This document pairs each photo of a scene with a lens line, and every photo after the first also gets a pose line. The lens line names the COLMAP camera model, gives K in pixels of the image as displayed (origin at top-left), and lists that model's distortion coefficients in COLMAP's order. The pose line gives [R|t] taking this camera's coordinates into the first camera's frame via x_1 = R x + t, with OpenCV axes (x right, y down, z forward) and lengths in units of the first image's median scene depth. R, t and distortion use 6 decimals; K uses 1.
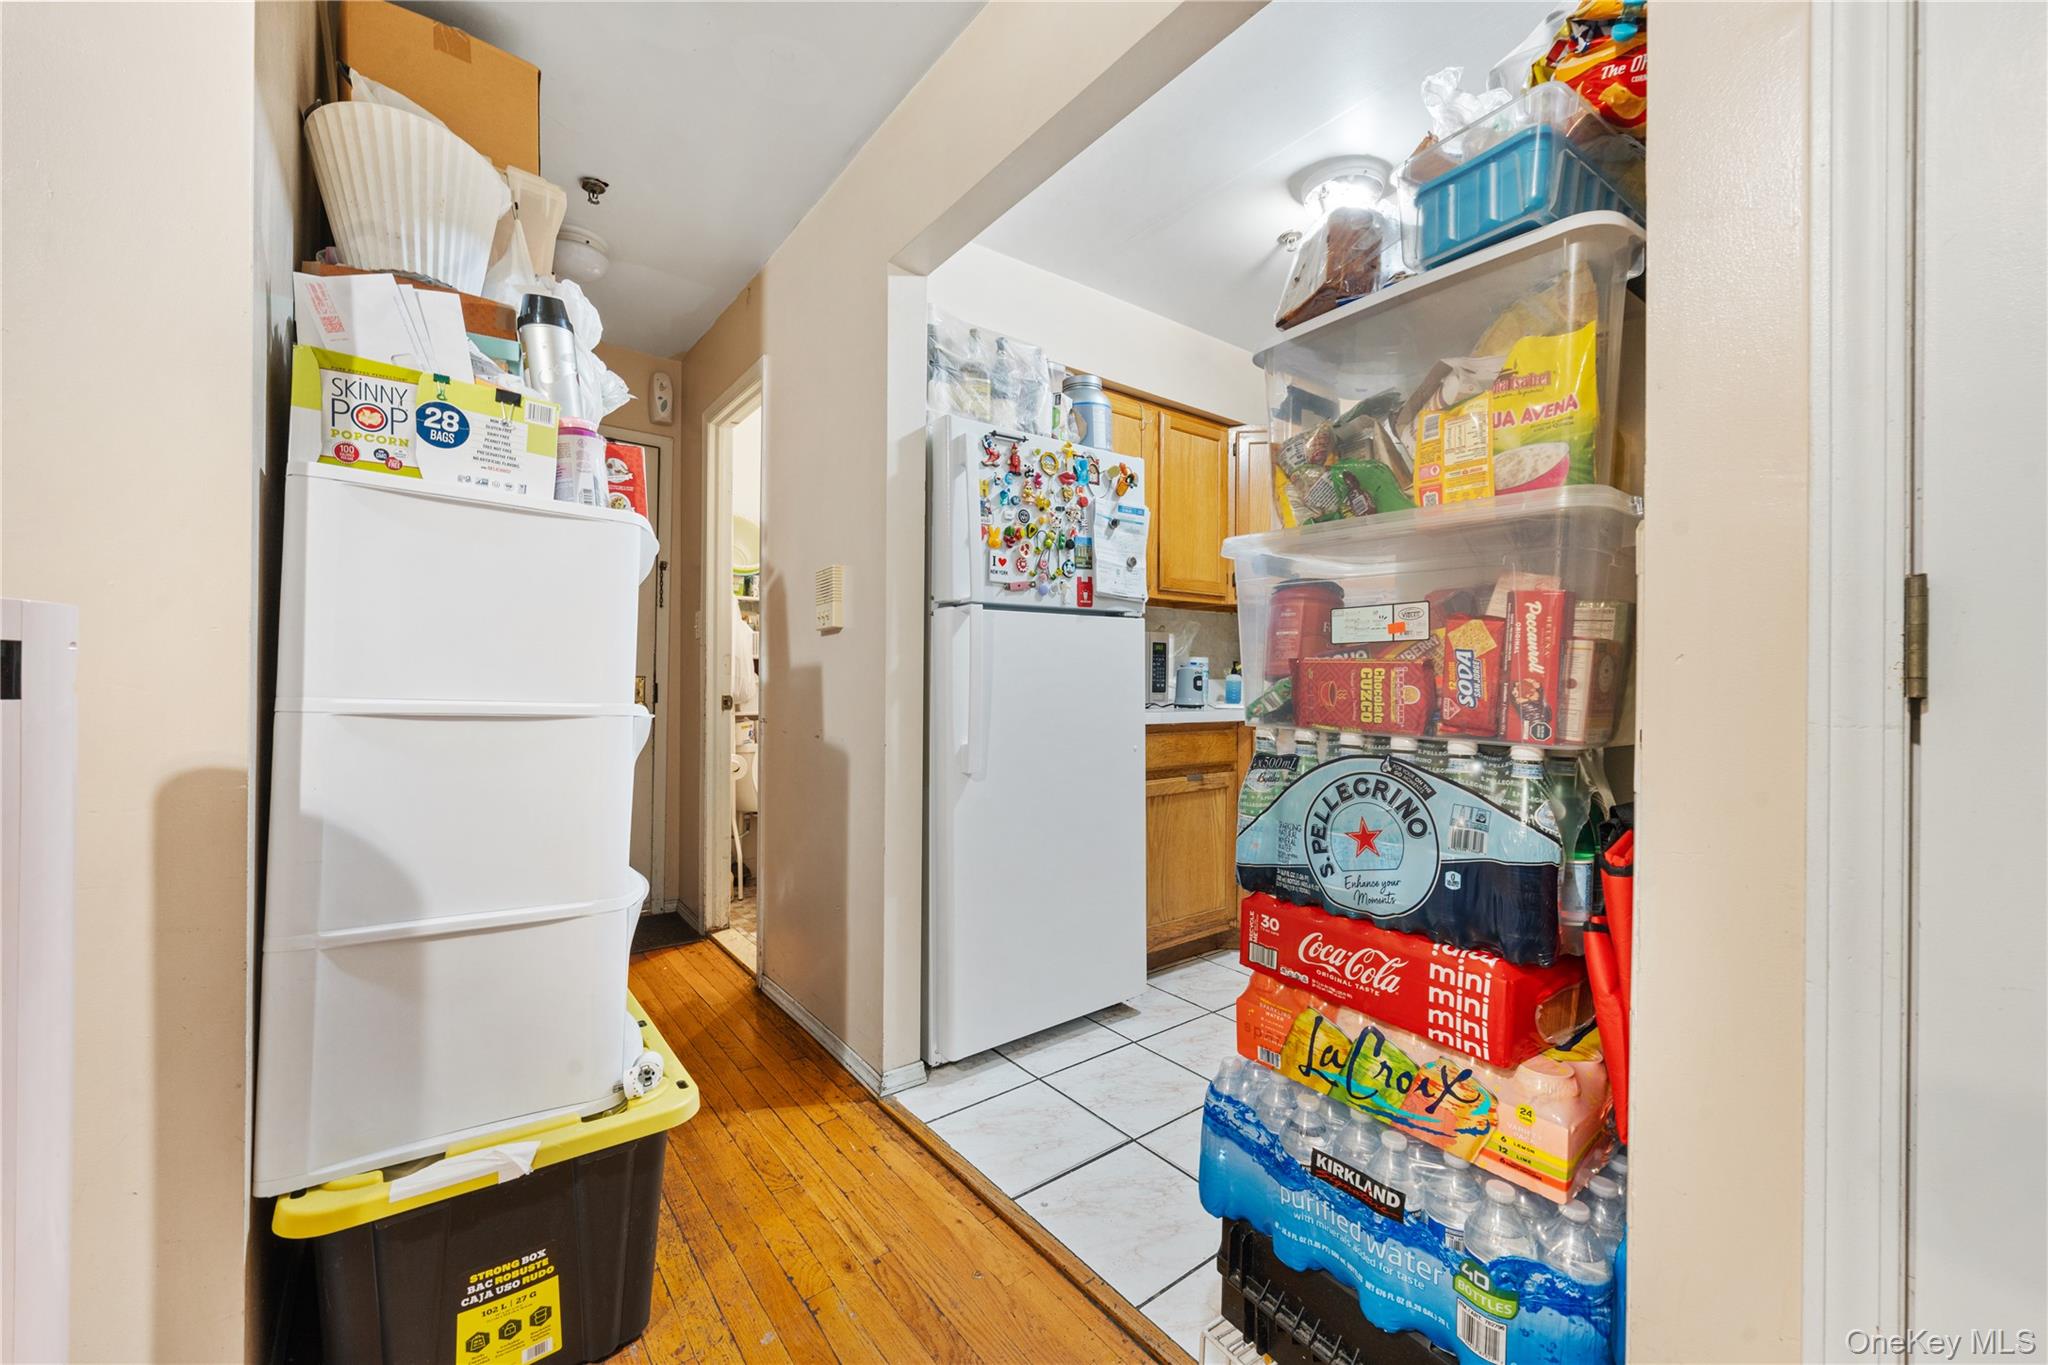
lens RADIAL K [[812.3, 0, 1026.9], [0, 812.3, 682.9], [0, 0, 1]] dist [0.000078, 0.000001]
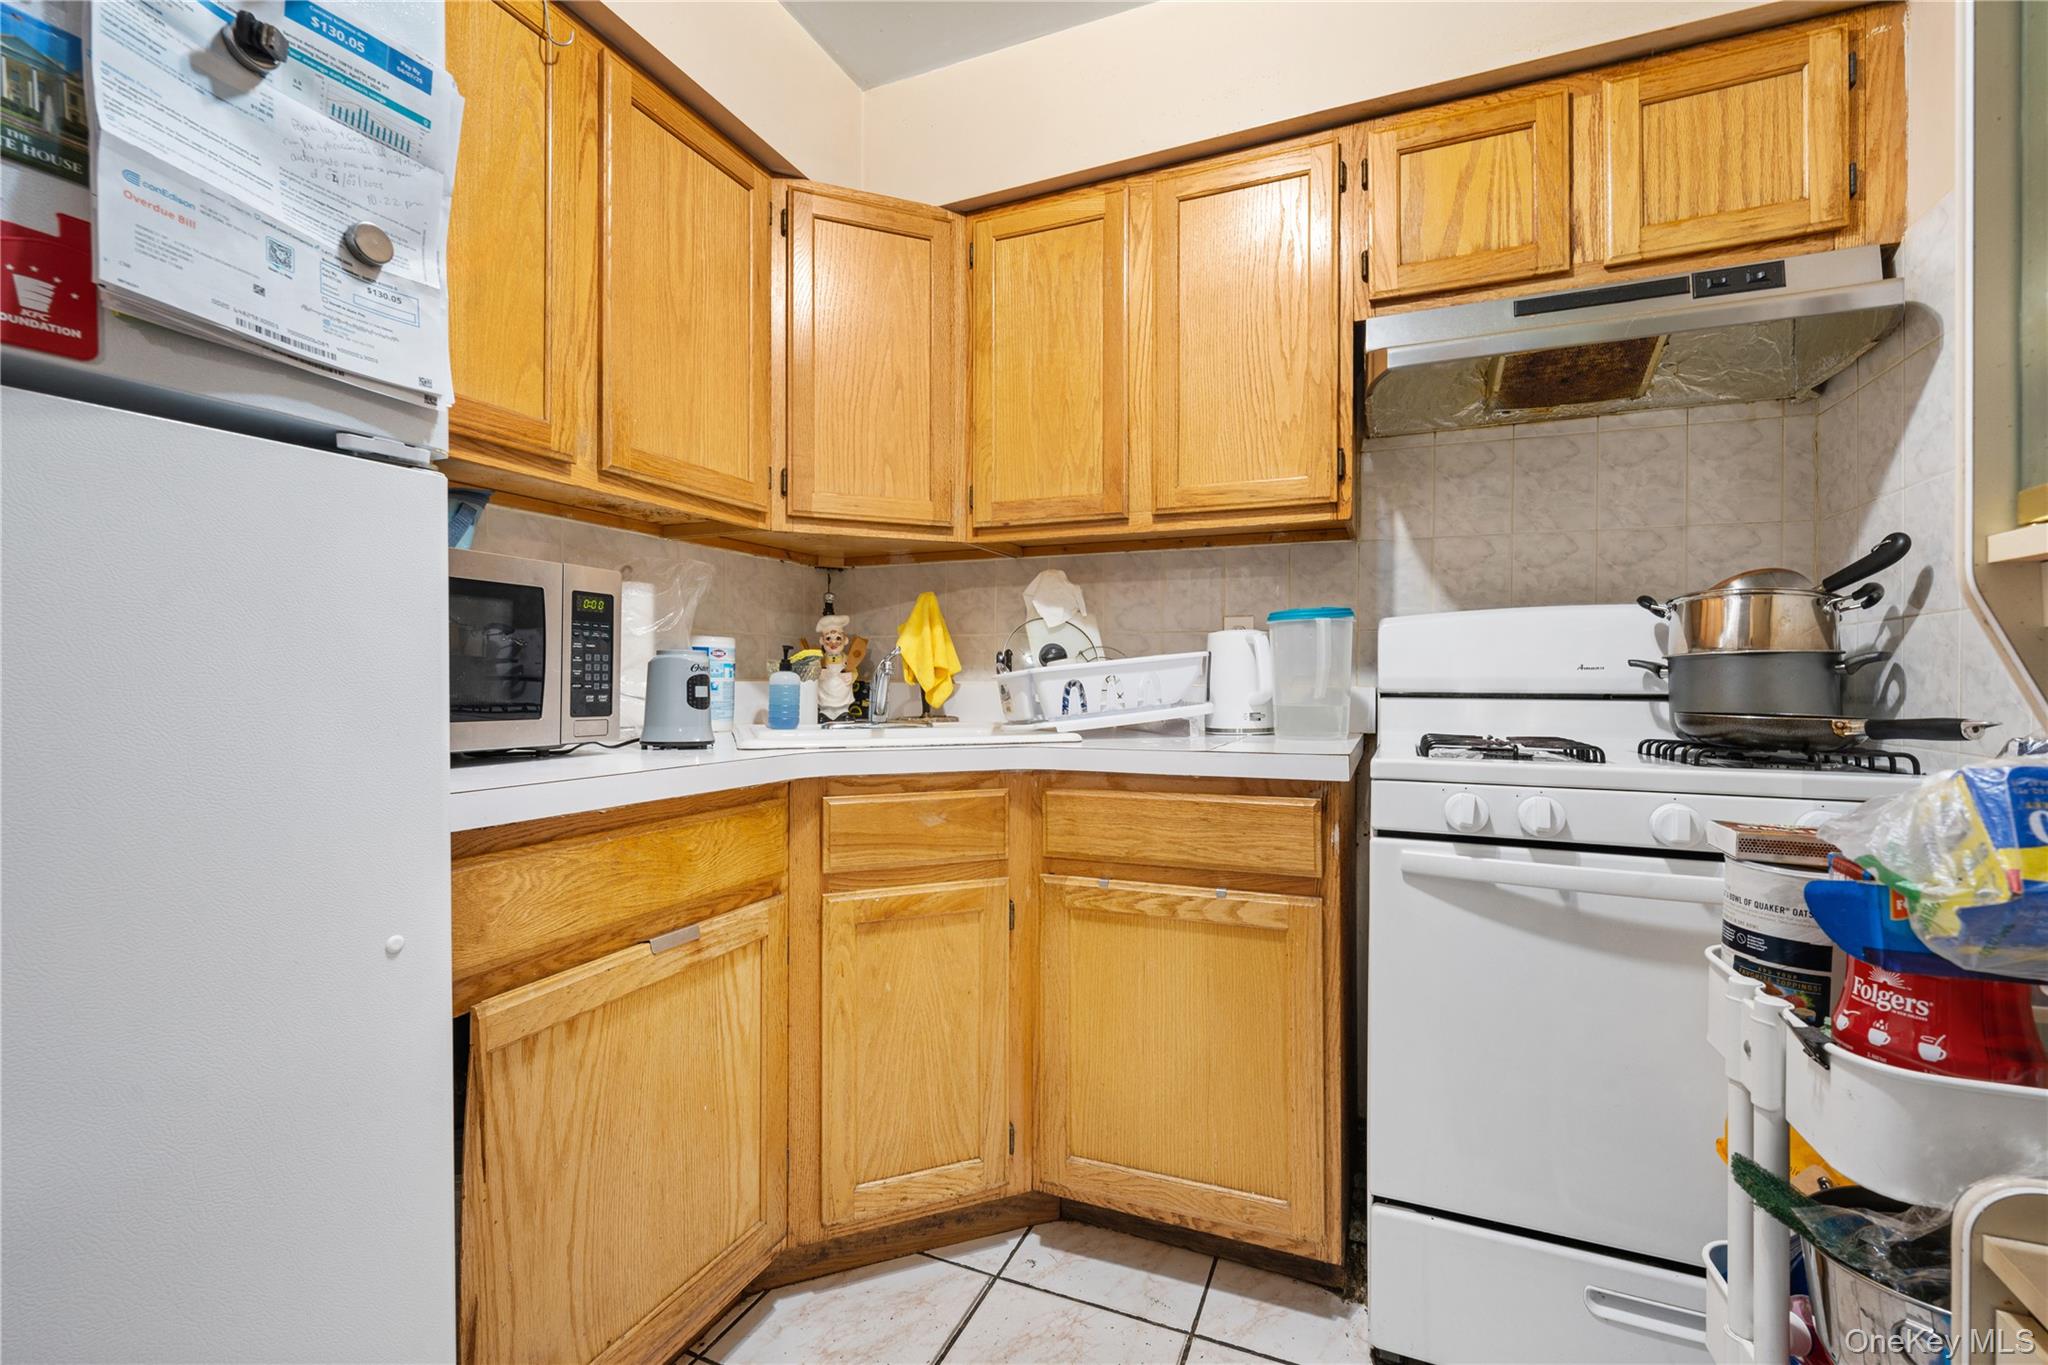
lens RADIAL K [[837.6, 0, 1029.9], [0, 837.6, 679.2], [0, 0, 1]] dist [-0.002088, -0.000238]
pose [[0.869020, -0.003466, 0.494766, 0.145025], [0.003754, 0.999993, 0.000412, -0.005963], [-0.494763, 0.001499, 0.869026, 0.527409]]
